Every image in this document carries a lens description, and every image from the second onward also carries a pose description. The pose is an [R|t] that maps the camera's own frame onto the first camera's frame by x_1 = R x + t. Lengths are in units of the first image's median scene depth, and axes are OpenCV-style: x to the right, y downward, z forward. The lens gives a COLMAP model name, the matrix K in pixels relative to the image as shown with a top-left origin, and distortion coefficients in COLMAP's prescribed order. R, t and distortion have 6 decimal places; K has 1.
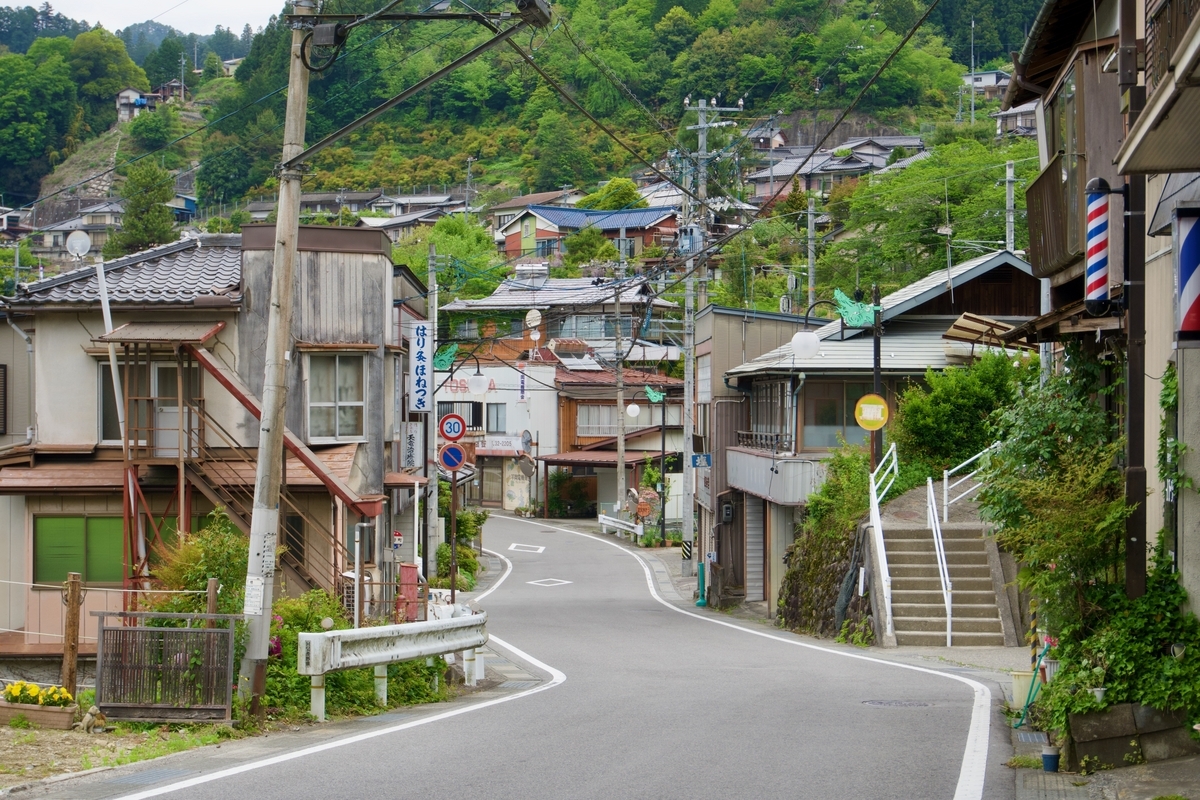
lens RADIAL K [[2593.0, 0, 600.2], [0, 2593.0, 400.6], [0, 0, 1]] dist [-0.033222, 0.000000]
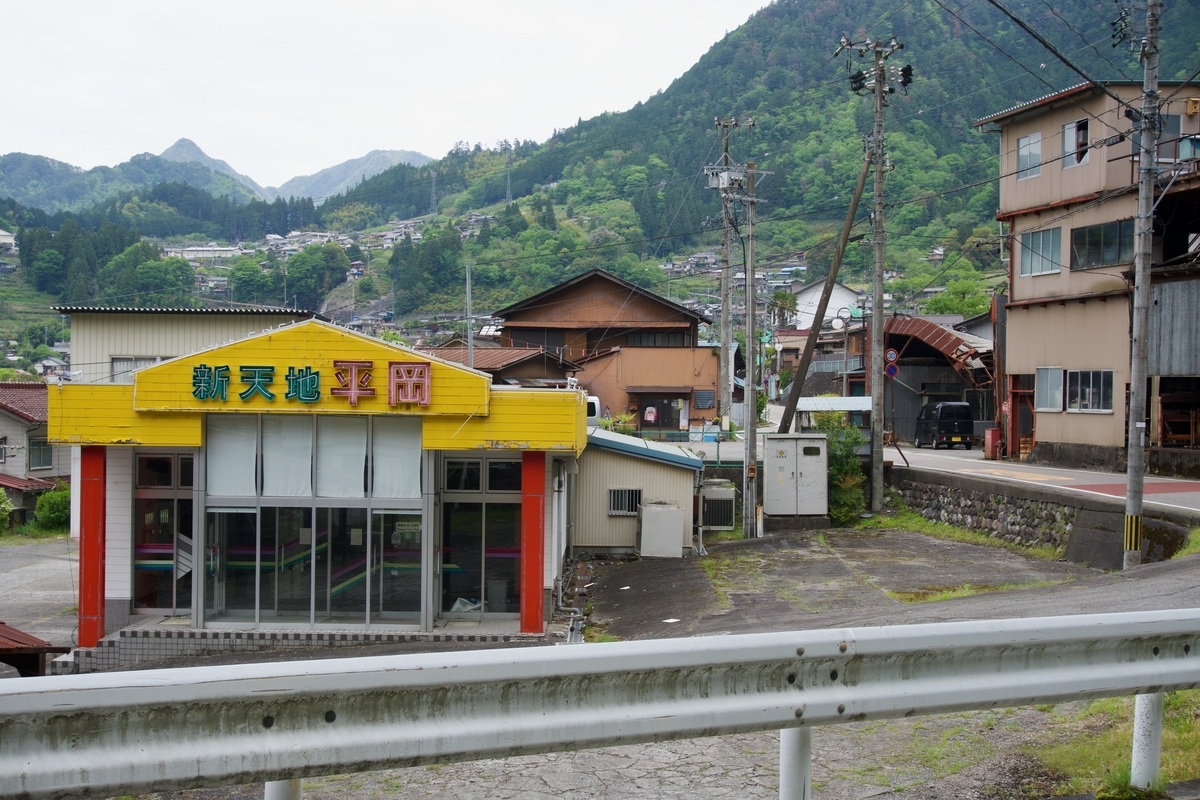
lens RADIAL K [[1764.1, 0, 599.9], [0, 1764.1, 399.7], [0, 0, 1]] dist [0.001882, 0.000000]
pose [[0.991664, 0.004434, 0.128778, -0.180627], [-0.005611, 0.999946, 0.008774, -0.002009], [-0.128732, -0.009424, 0.991635, -0.930025]]
